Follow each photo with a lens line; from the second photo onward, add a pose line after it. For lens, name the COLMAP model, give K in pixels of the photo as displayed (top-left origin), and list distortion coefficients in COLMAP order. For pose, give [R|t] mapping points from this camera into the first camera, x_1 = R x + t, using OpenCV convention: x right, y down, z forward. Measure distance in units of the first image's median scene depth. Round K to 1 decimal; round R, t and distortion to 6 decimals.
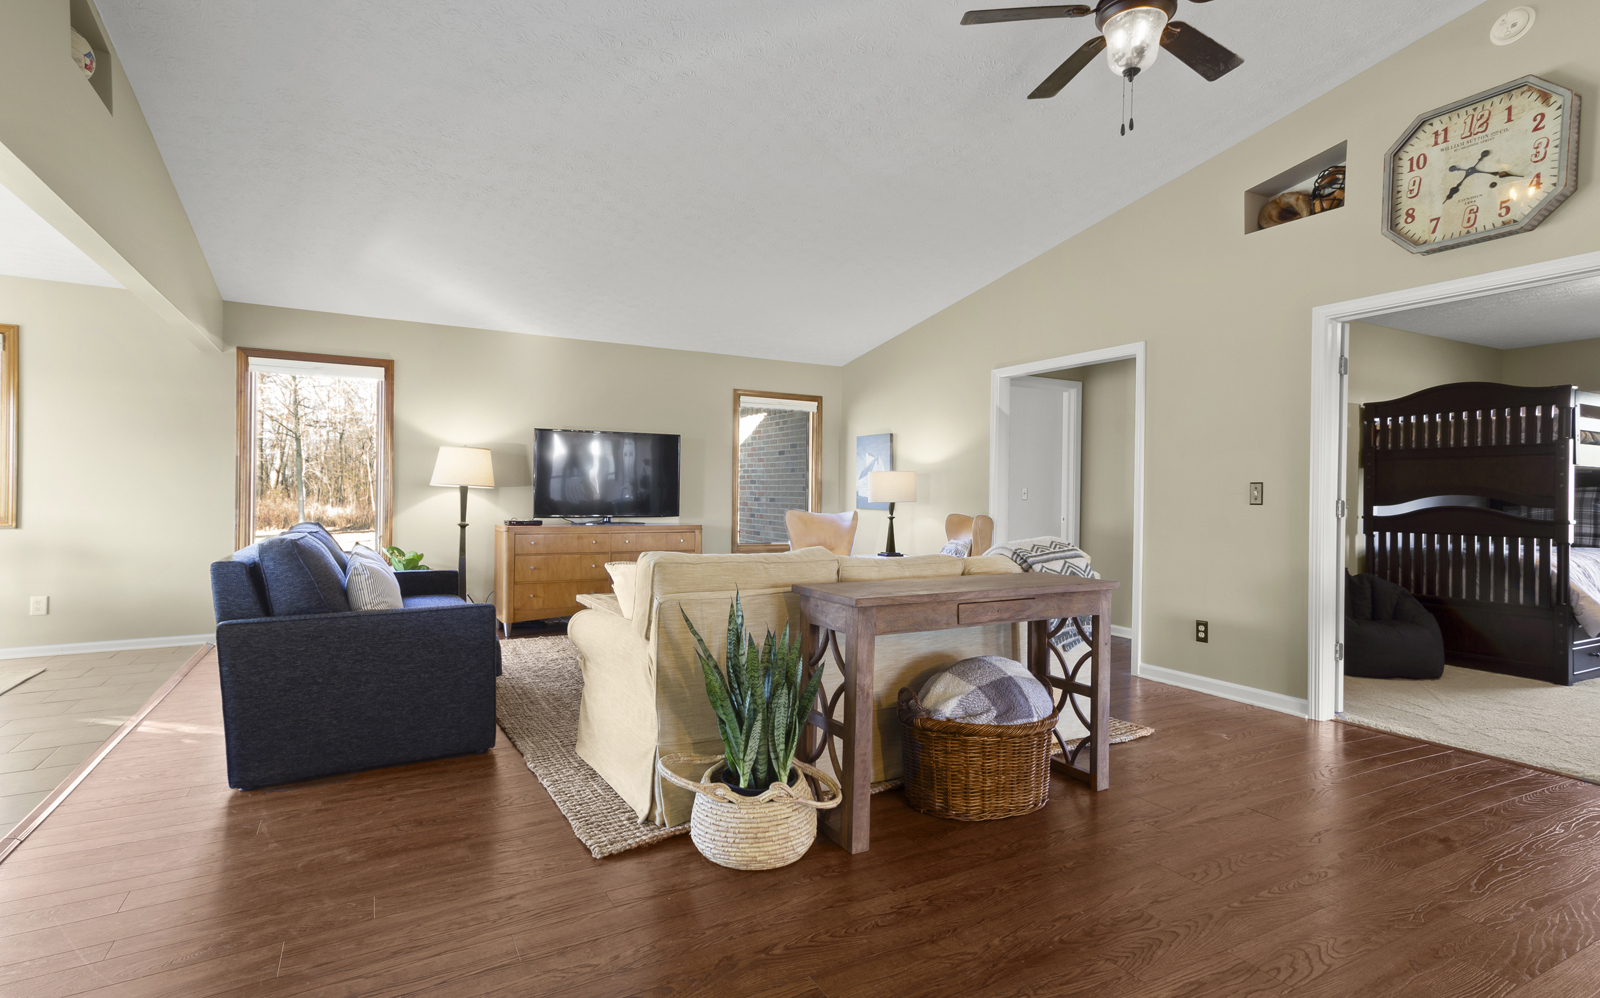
lens RADIAL K [[775.8, 0, 800.0], [0, 775.8, 499.0], [0, 0, 1]] dist [-0.000815, 0.013930]
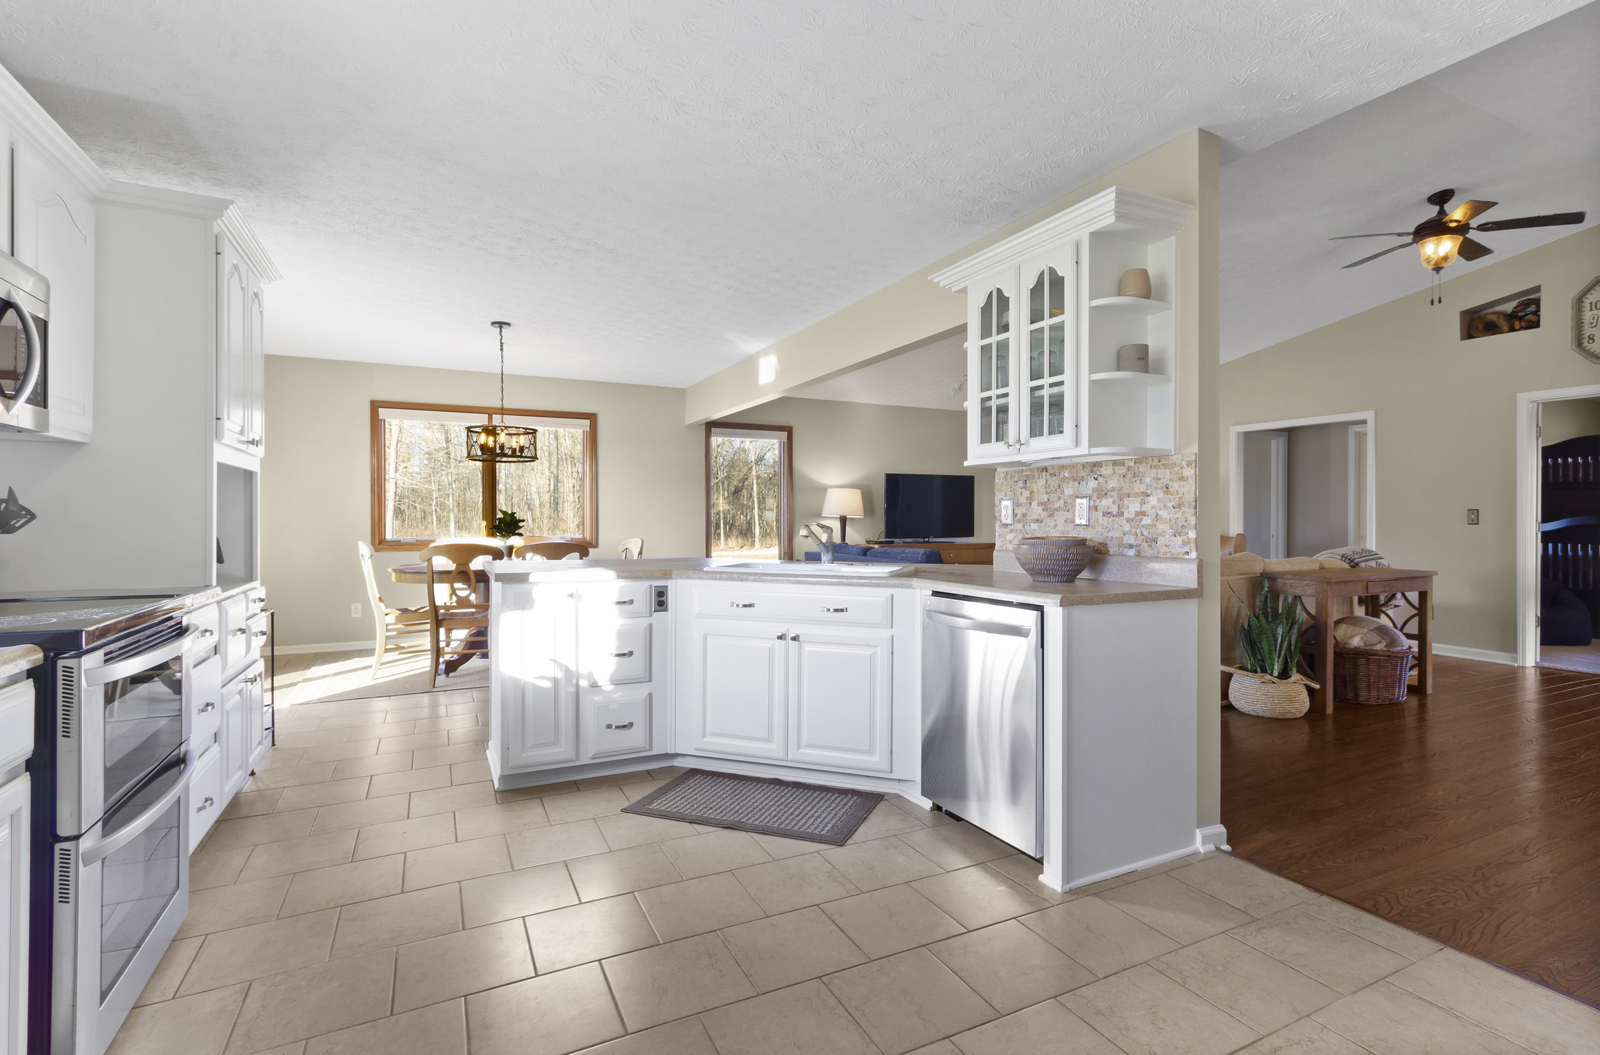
lens RADIAL K [[752.3, 0, 803.2], [0, 752.3, 521.0], [0, 0, 1]] dist [-0.003114, -0.000910]
pose [[0.998880, -0.010267, -0.046198, -0.655604], [0.010185, 0.999946, -0.002027, -0.009380], [0.046216, 0.001554, 0.998930, -0.512330]]
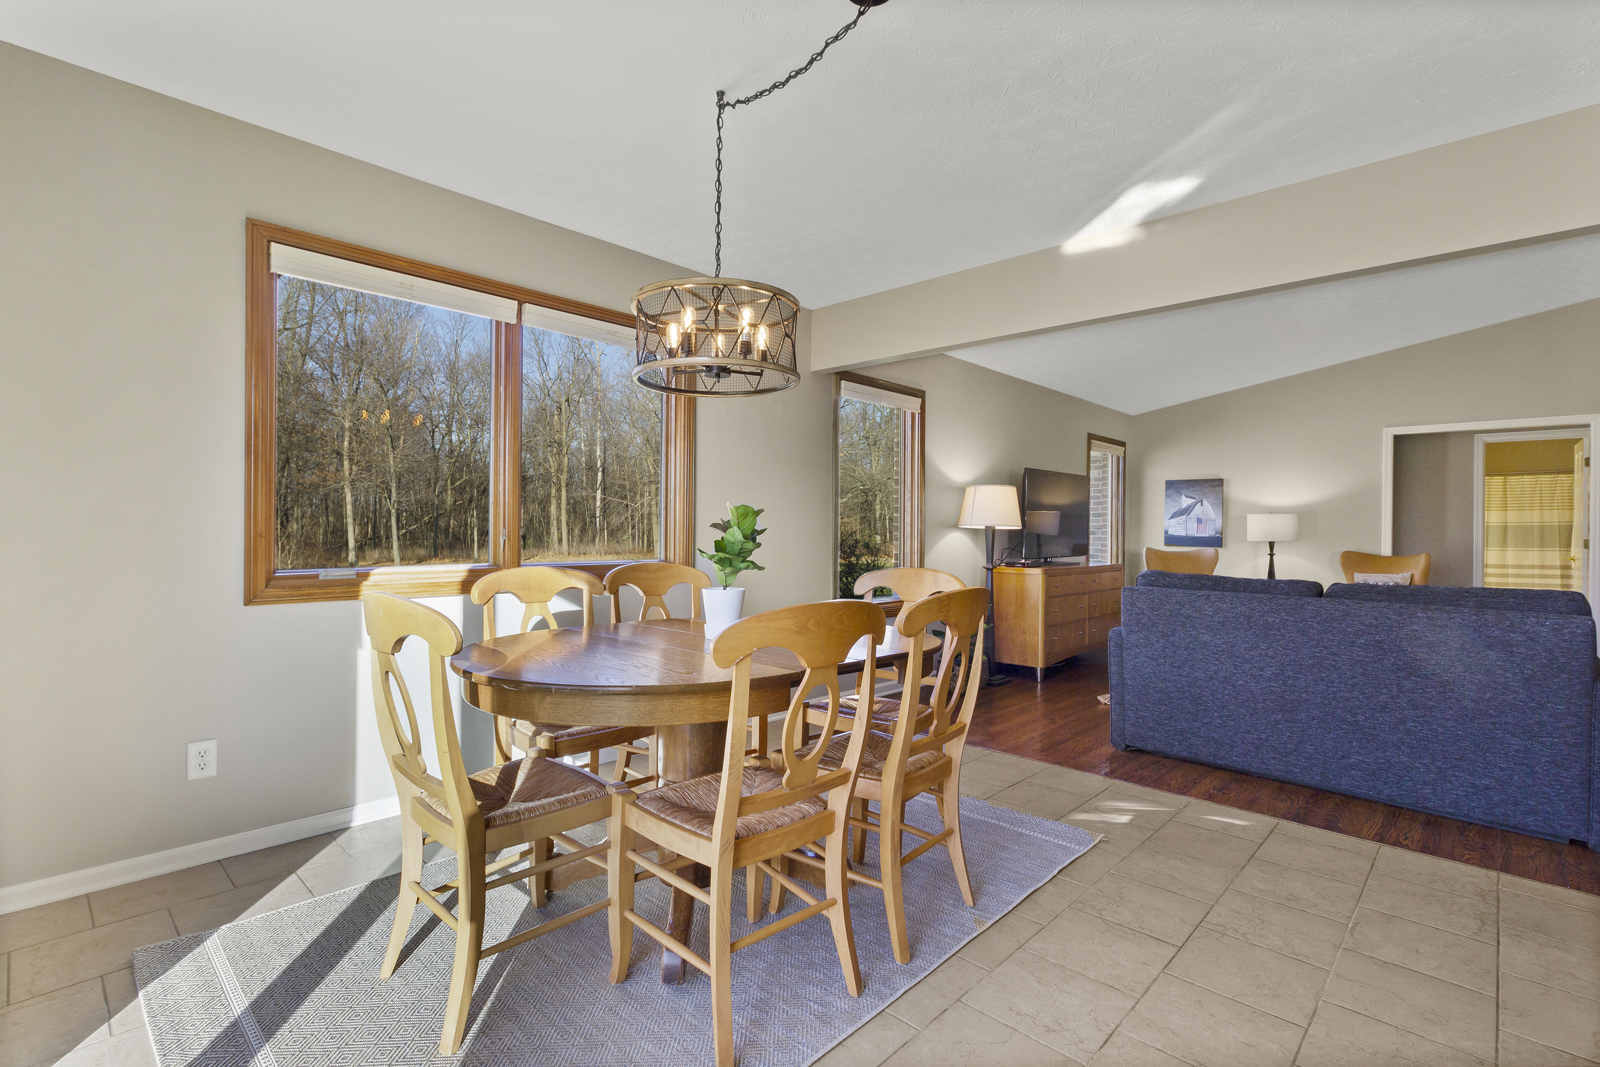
lens RADIAL K [[742.3, 0, 800.0], [0, 742.3, 533.5], [0, 0, 1]] dist [0.003933, 0.000461]
pose [[0.954488, -0.001439, 0.298245, -1.376446], [0.000415, 0.999994, 0.003498, -0.018045], [-0.298248, -0.003215, 0.954483, 0.294055]]
